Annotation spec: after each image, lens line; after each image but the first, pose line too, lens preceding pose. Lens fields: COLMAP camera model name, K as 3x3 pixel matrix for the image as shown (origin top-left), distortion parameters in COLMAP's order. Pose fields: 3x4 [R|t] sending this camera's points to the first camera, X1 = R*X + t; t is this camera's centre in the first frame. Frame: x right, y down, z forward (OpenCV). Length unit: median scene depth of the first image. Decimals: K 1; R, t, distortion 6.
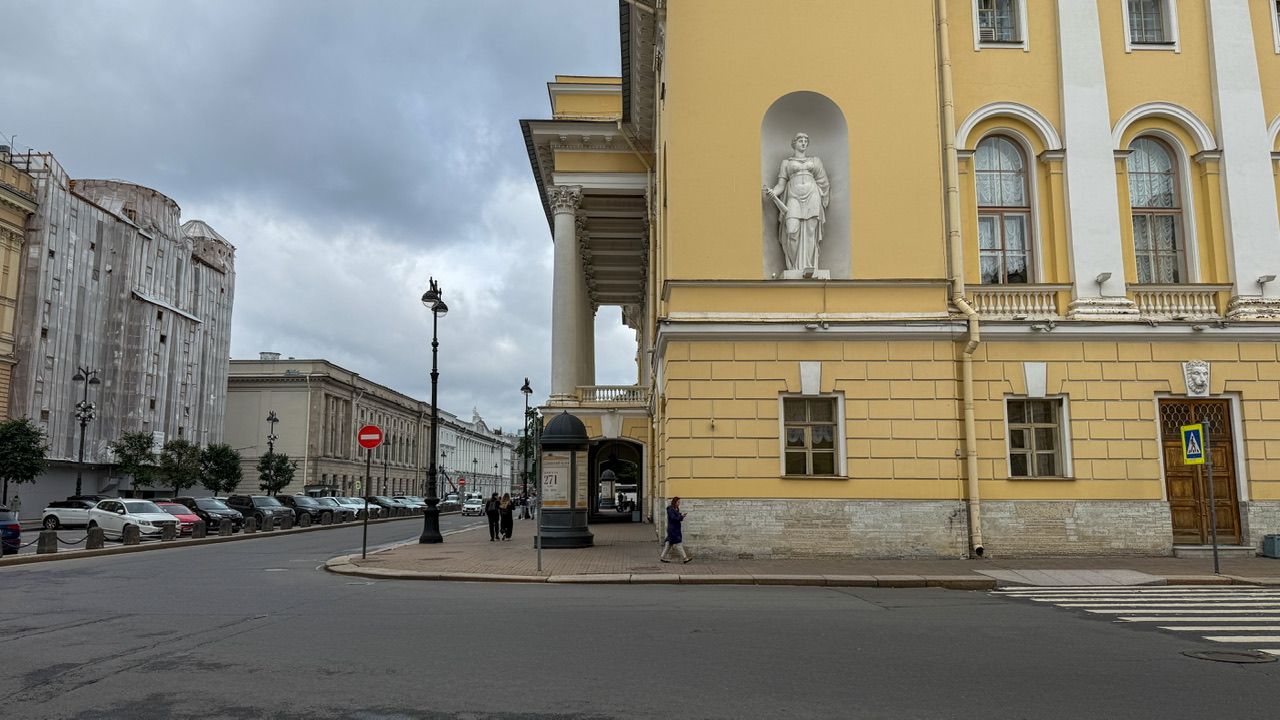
lens RADIAL K [[908.6, 0, 640.0], [0, 908.6, 360.0], [0, 0, 1]] dist [0.127250, -0.182001]
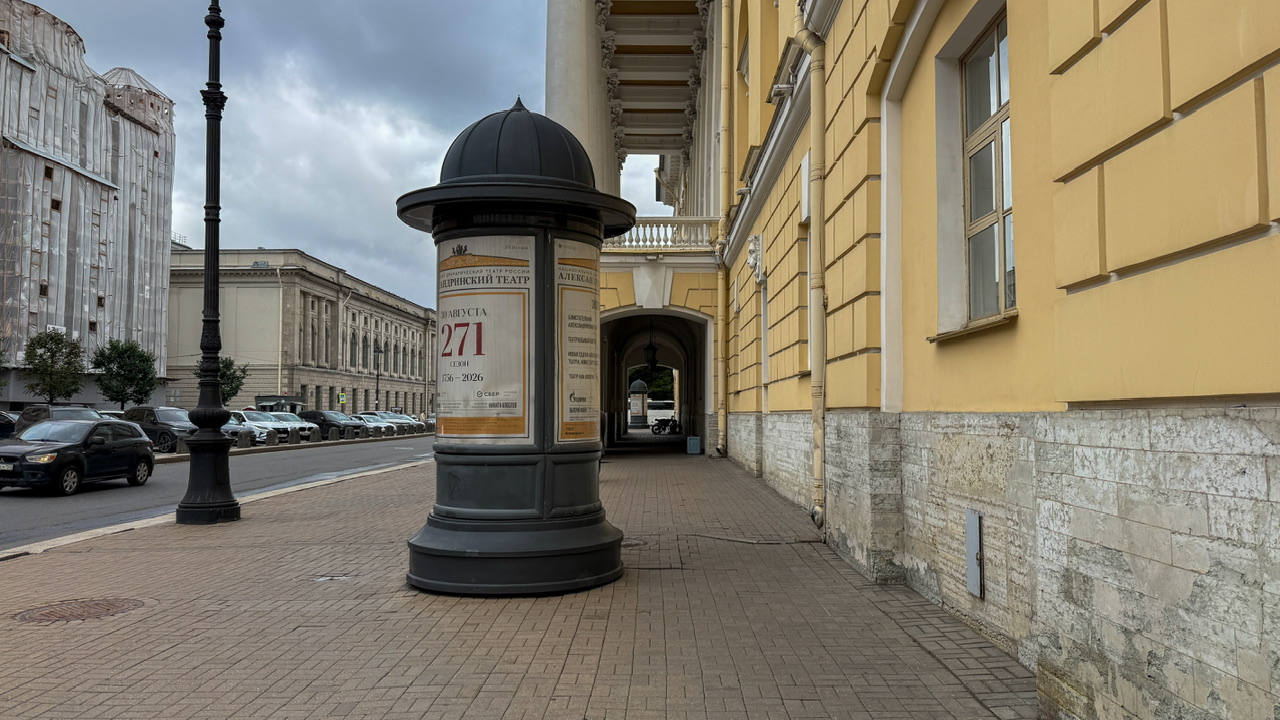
lens RADIAL K [[915.9, 0, 625.2], [0, 915.9, 364.9], [0, 0, 1]] dist [0.079751, -0.080907]
pose [[0.998941, -0.000087, -0.046003, -0.011885], [0.004409, 0.995575, 0.093864, 0.036116], [0.045792, -0.093968, 0.994522, 0.233114]]
